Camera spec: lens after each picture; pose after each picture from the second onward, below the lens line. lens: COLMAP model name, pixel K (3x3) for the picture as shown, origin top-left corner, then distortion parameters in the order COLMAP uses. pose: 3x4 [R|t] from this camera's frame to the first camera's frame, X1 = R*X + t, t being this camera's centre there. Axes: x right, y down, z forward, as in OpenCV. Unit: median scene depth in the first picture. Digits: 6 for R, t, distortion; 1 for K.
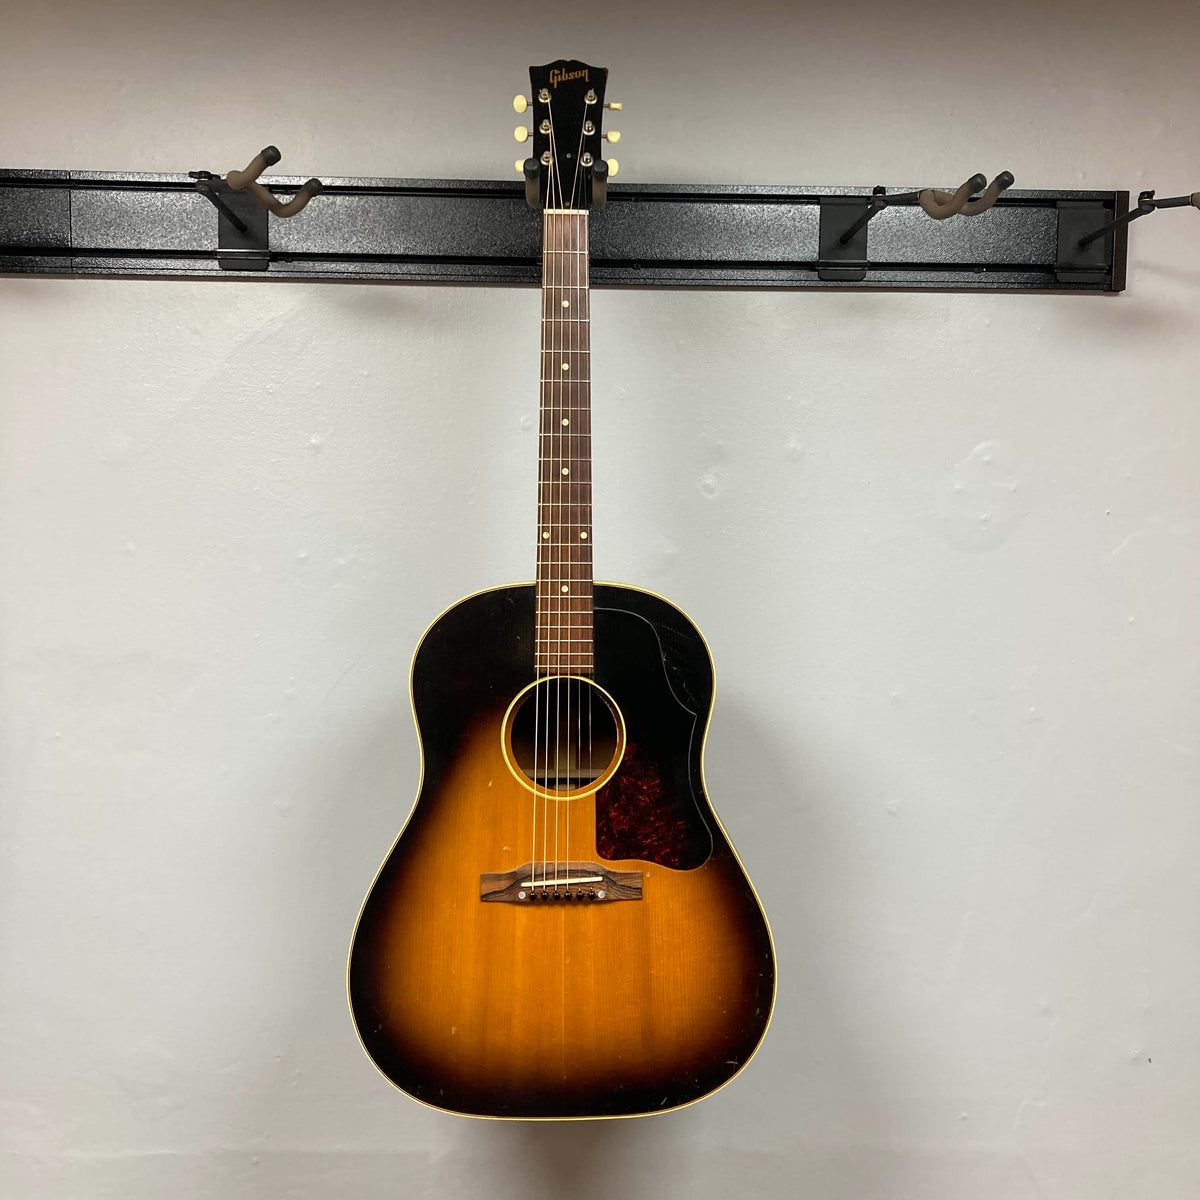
lens RADIAL K [[1091.9, 0, 598.7], [0, 1091.9, 578.8], [0, 0, 1]] dist [0.040361, -0.063242]
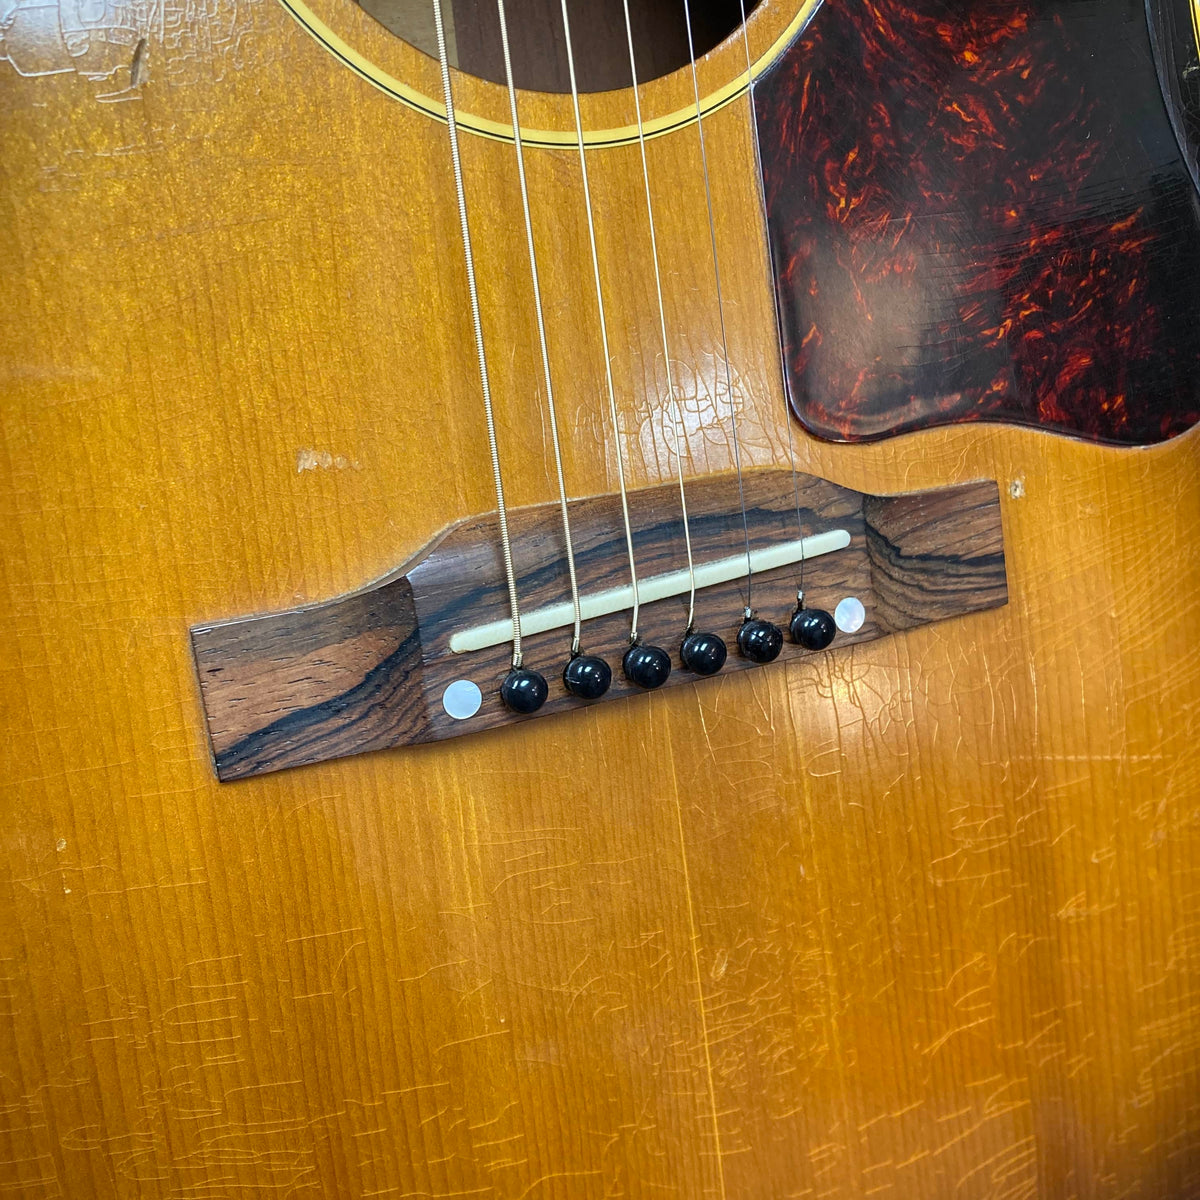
lens RADIAL K [[1320.1, 0, 600.0], [0, 1320.1, 600.0], [0, 0, 1]] dist [0.001607, -0.009991]
pose [[0.934541, -0.178554, 0.307819, -0.109849], [0.115493, 0.970370, 0.212236, 0.228551], [-0.336594, -0.162793, 0.927471, 0.791240]]
